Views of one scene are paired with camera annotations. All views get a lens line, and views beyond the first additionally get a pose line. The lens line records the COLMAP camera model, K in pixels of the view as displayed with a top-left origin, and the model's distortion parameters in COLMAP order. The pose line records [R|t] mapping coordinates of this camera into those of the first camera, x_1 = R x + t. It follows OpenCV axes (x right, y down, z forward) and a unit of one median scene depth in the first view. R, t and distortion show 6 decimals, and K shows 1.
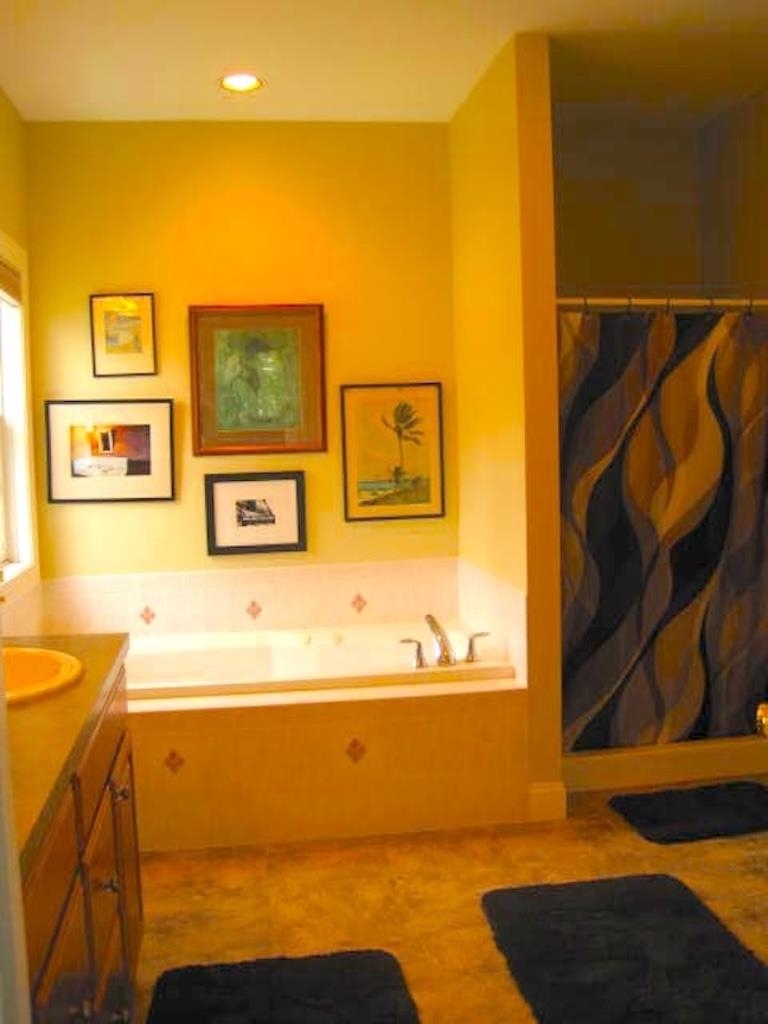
lens RADIAL K [[1056.7, 0, 385.4], [0, 1056.7, 516.3], [0, 0, 1]] dist [-0.123068, 0.000000]
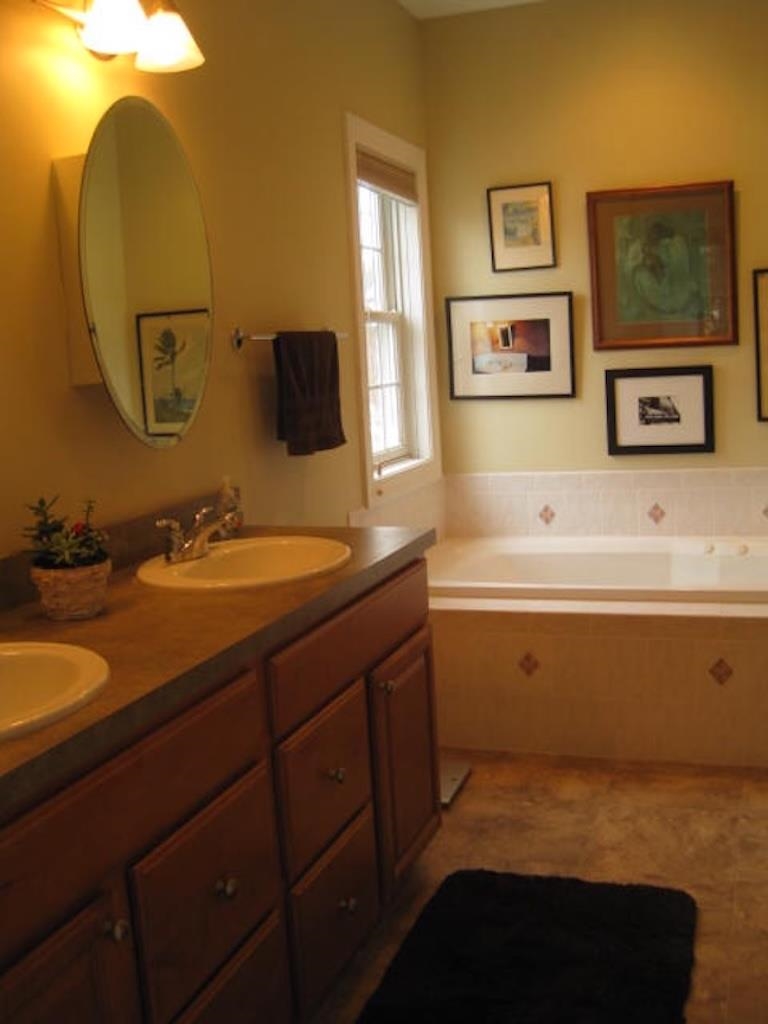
lens RADIAL K [[1056.7, 0, 381.4], [0, 1056.7, 504.1], [0, 0, 1]] dist [-0.123068, 0.000000]
pose [[0.876852, 0.045757, -0.478578, 0.113740], [-0.004304, 0.996168, 0.087359, -0.000745], [0.480742, -0.074541, 0.873688, 0.062845]]
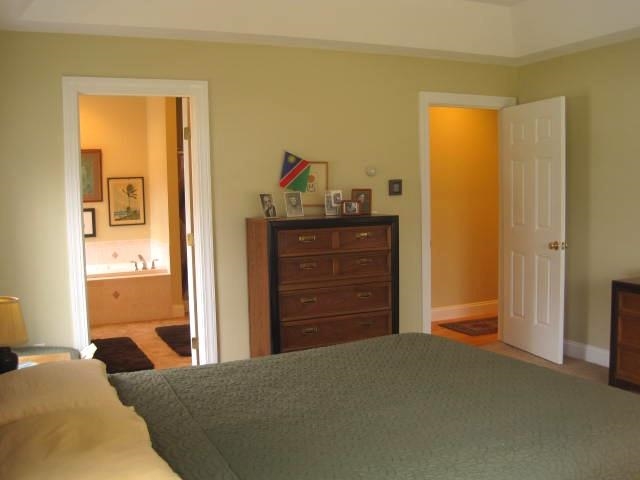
lens RADIAL K [[660.4, 0, 321.3], [0, 660.4, 240.5], [0, 0, 1]] dist [-0.123068, 0.000000]
pose [[0.956703, -0.017409, 0.290545, -0.003763], [0.019071, 0.999814, -0.002889, 0.062426], [-0.290440, 0.008304, 0.956857, -0.875802]]
